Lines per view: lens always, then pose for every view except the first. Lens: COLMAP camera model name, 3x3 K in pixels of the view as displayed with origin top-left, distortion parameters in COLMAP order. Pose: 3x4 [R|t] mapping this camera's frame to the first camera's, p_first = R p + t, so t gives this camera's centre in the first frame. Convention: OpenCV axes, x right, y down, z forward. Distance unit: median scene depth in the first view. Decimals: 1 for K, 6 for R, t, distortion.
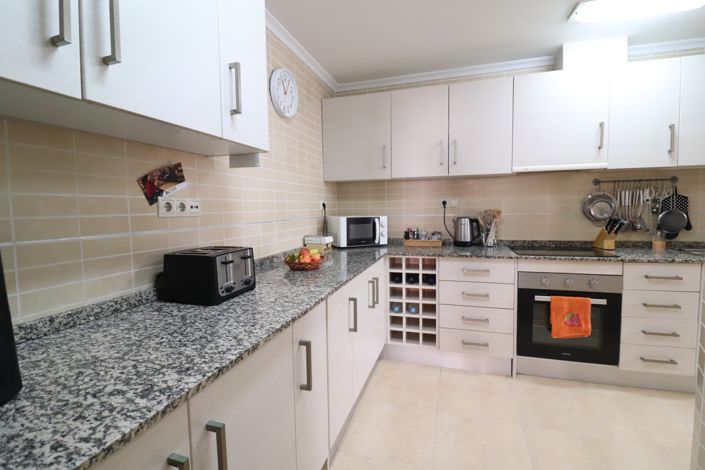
lens RADIAL K [[327.8, 0, 348.9], [0, 327.8, 230.7], [0, 0, 1]] dist [-0.002213, -0.012122]
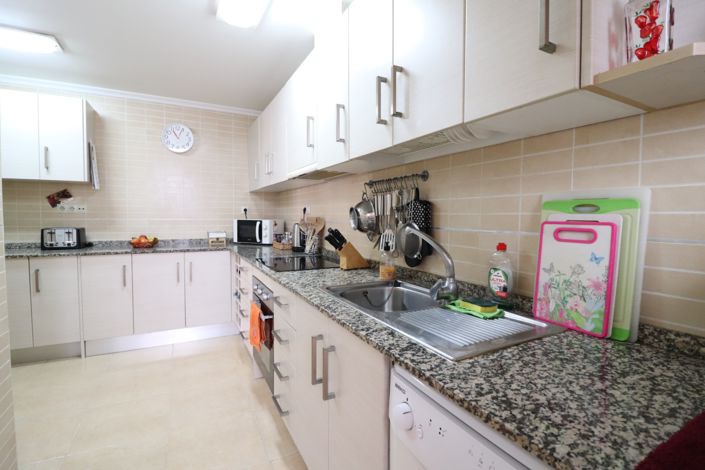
lens RADIAL K [[327.8, 0, 348.9], [0, 327.8, 230.7], [0, 0, 1]] dist [-0.002213, -0.012122]
pose [[0.709726, 0.056383, -0.702218, 1.379008], [-0.071008, 0.997441, 0.008321, -0.043722], [0.700890, 0.043958, 0.711913, 0.436471]]
